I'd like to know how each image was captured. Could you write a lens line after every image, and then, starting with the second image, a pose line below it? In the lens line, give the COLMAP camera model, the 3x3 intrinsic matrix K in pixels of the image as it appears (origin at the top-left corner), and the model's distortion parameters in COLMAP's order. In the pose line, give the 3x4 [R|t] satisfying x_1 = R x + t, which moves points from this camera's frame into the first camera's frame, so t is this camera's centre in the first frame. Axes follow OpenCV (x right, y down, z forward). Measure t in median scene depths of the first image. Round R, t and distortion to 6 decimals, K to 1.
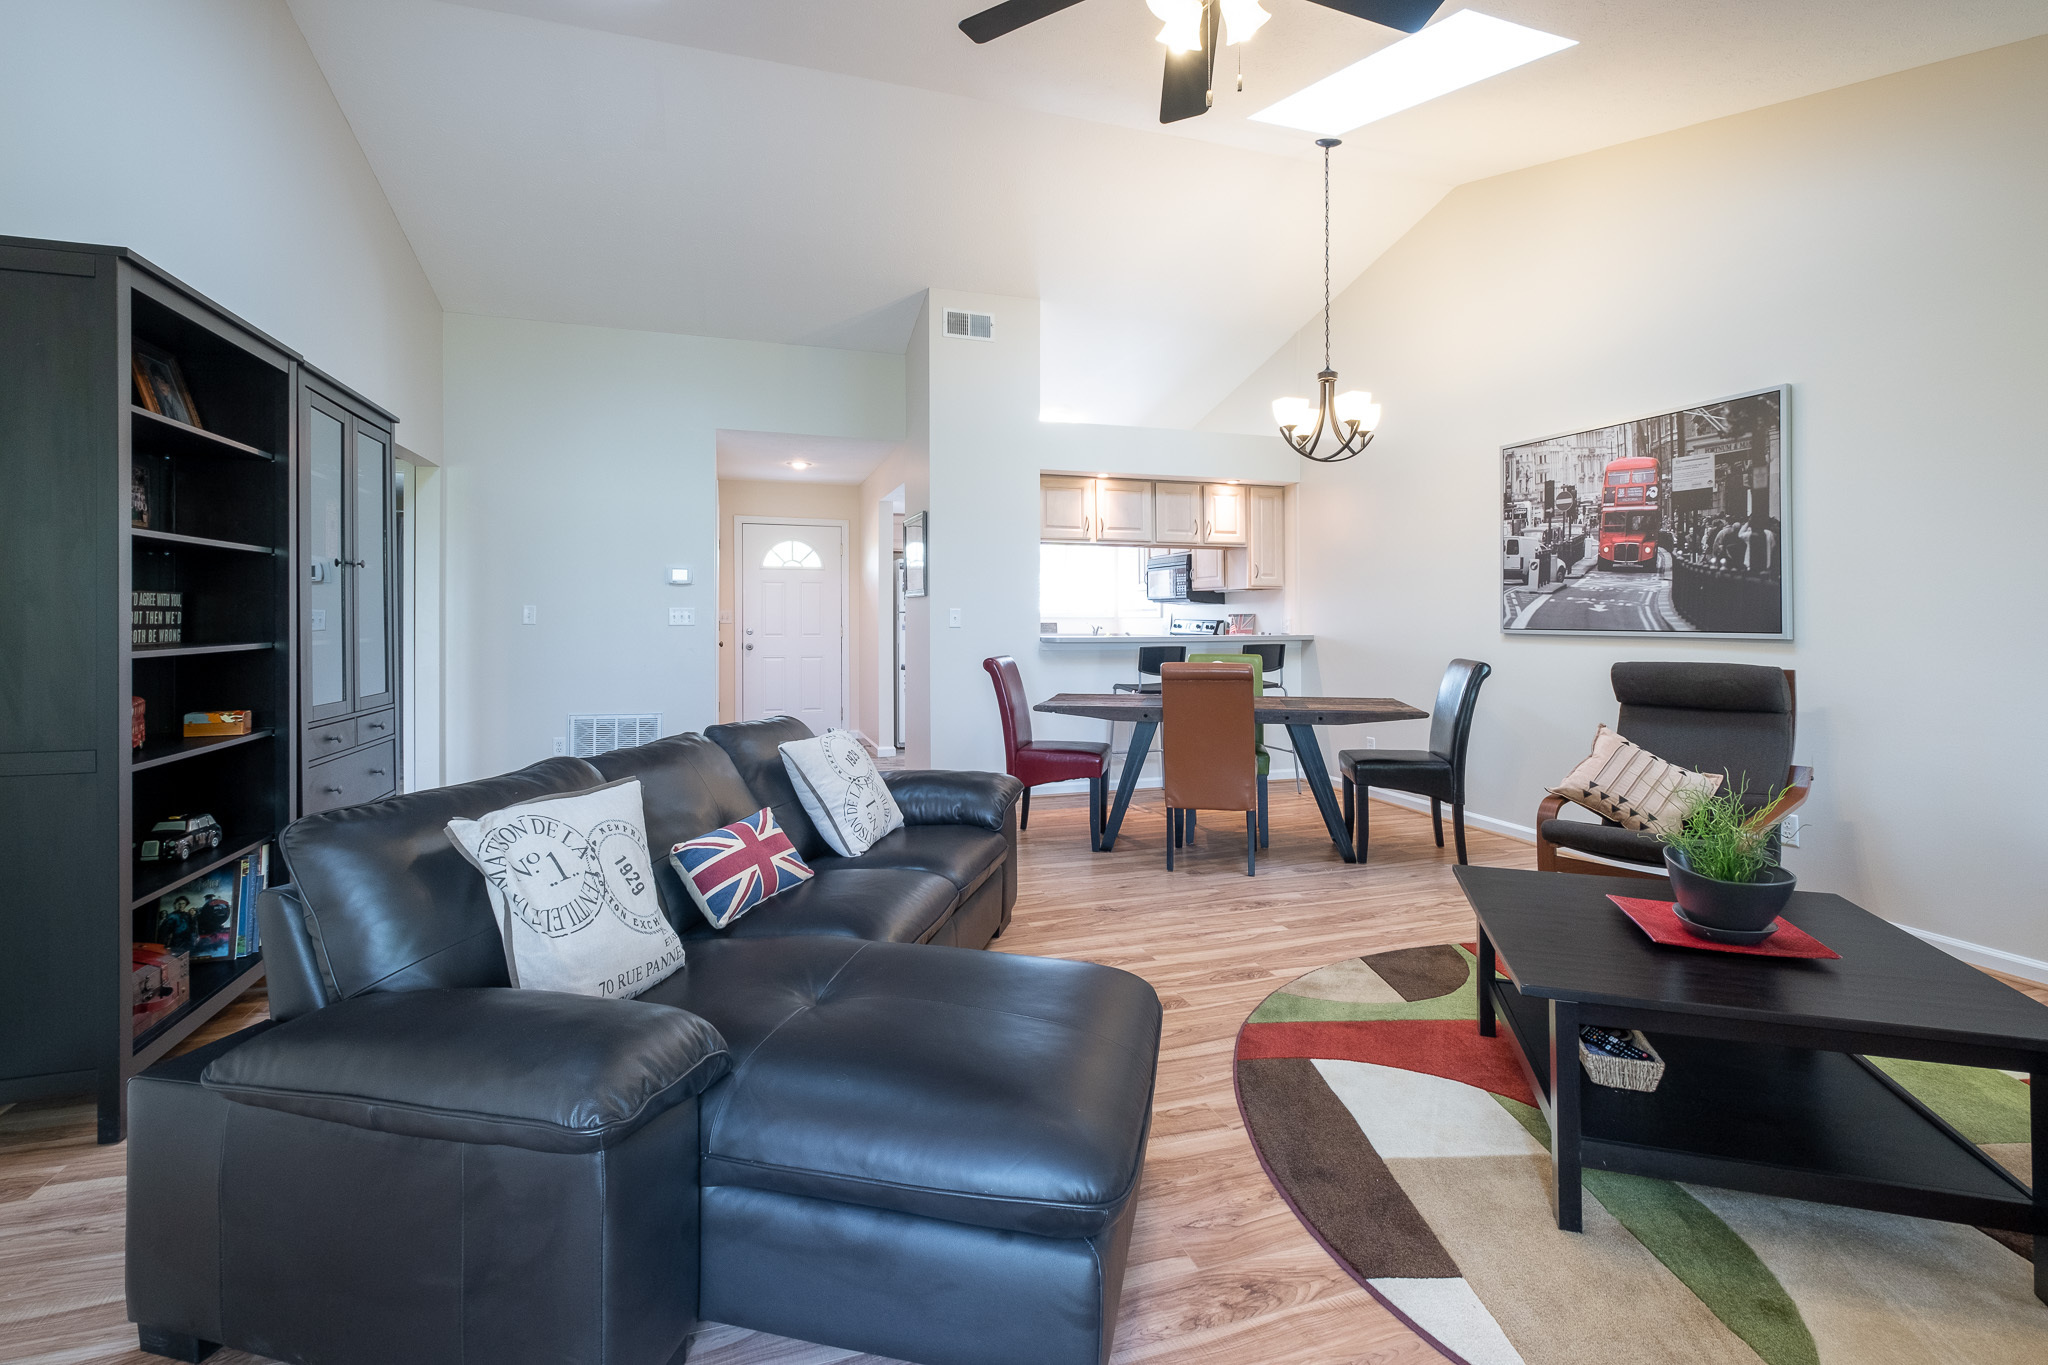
lens RADIAL K [[916.5, 0, 1026.0], [0, 916.5, 624.3], [0, 0, 1]] dist [0.002965, -0.000541]
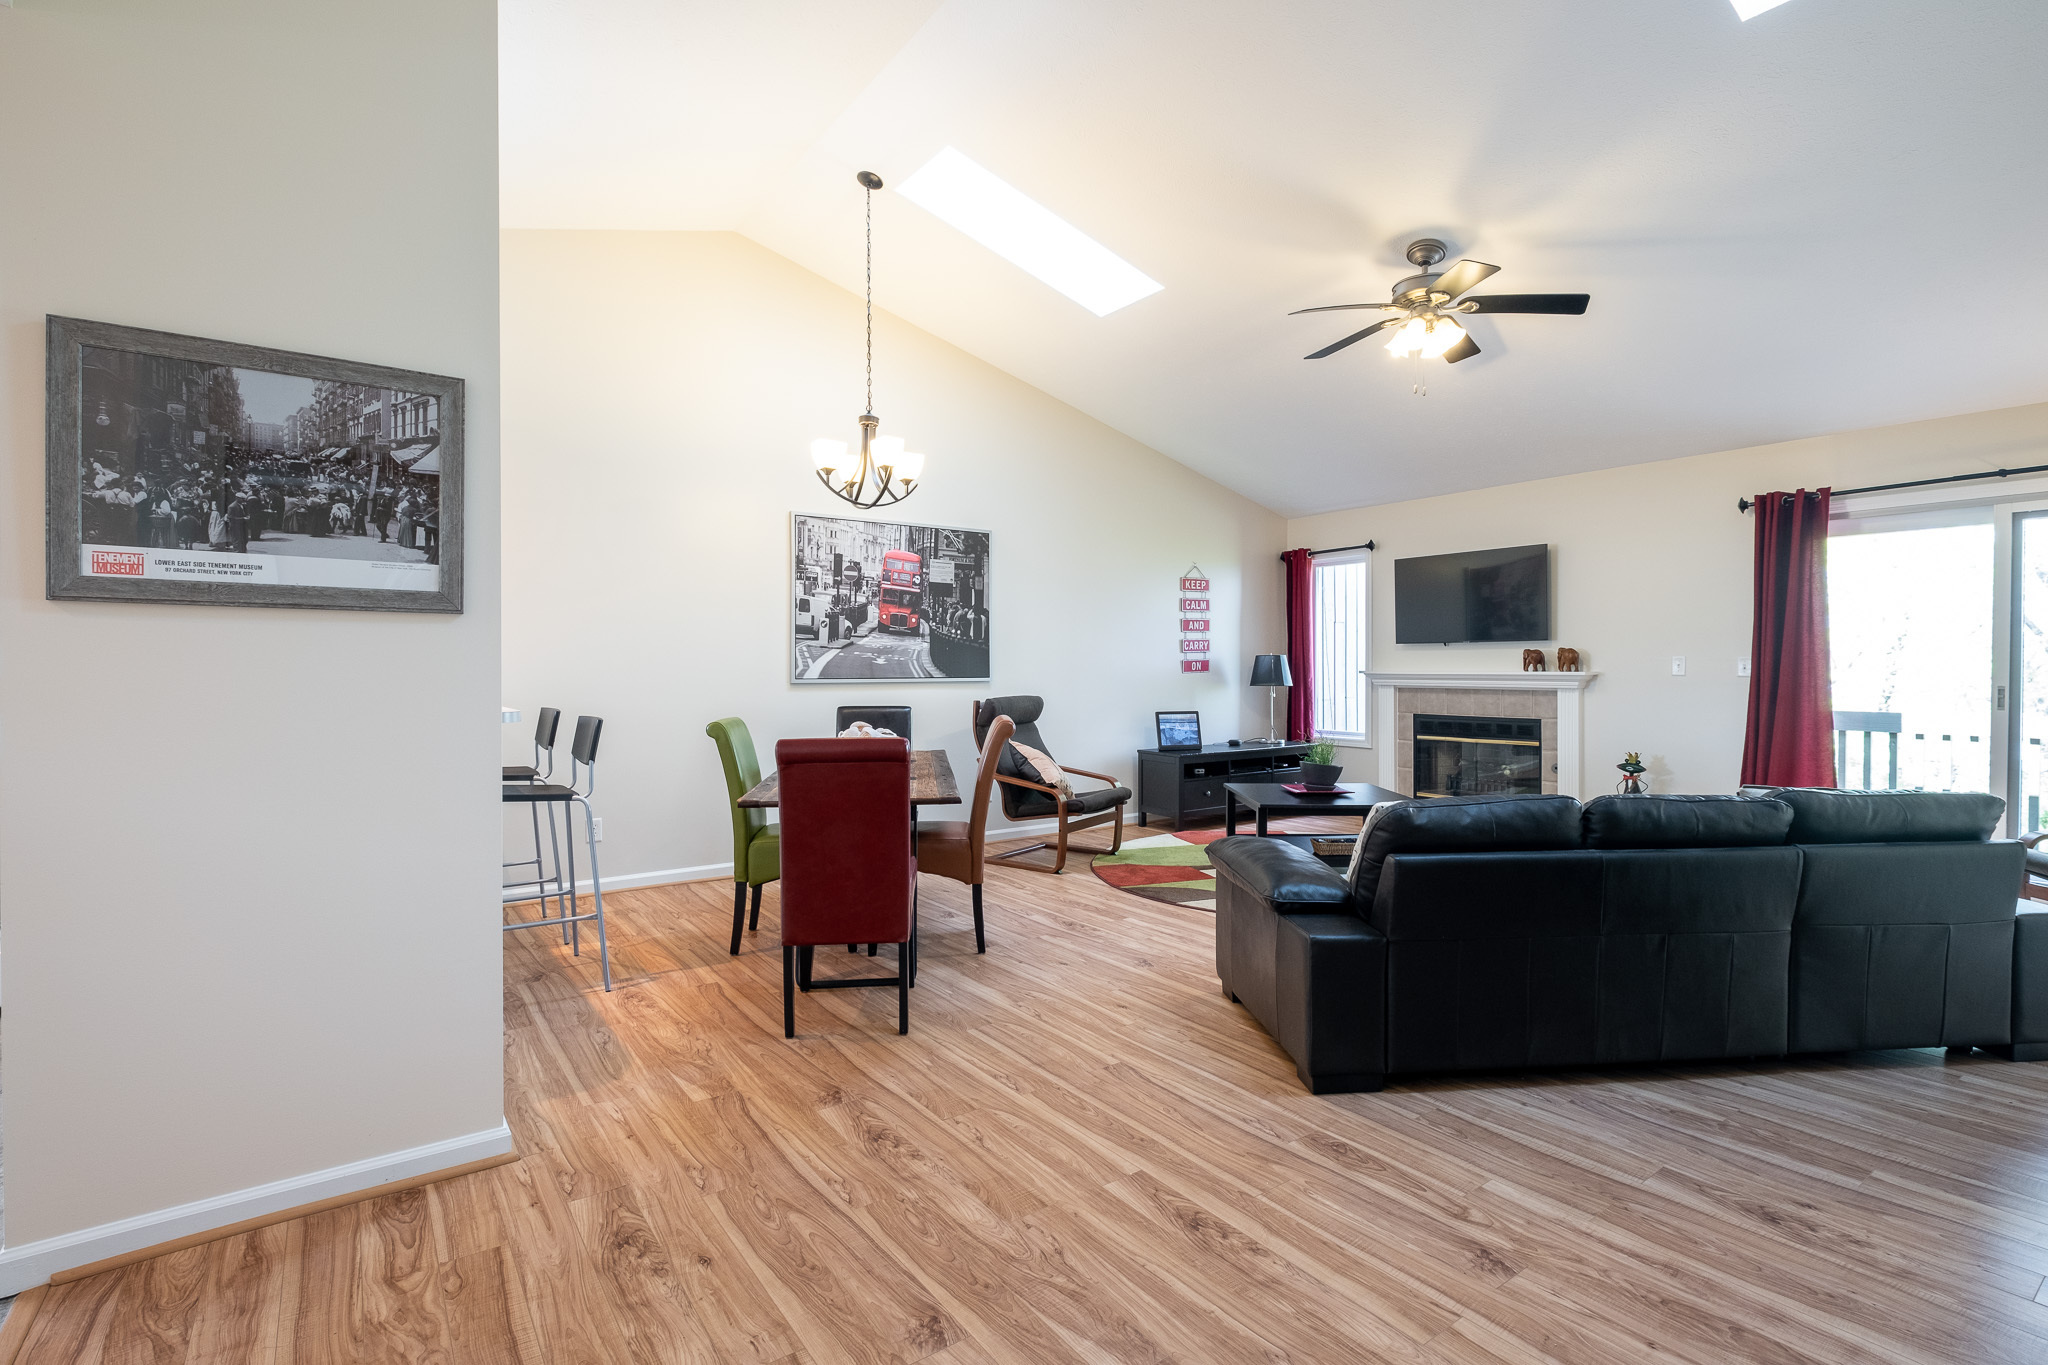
lens RADIAL K [[951.6, 0, 1032.8], [0, 951.6, 673.6], [0, 0, 1]] dist [-0.001922, -0.000386]
pose [[-0.307191, -0.007539, 0.951618, -0.760538], [0.009011, 0.999901, 0.010830, -0.013497], [-0.951605, 0.011902, -0.307093, 1.276212]]
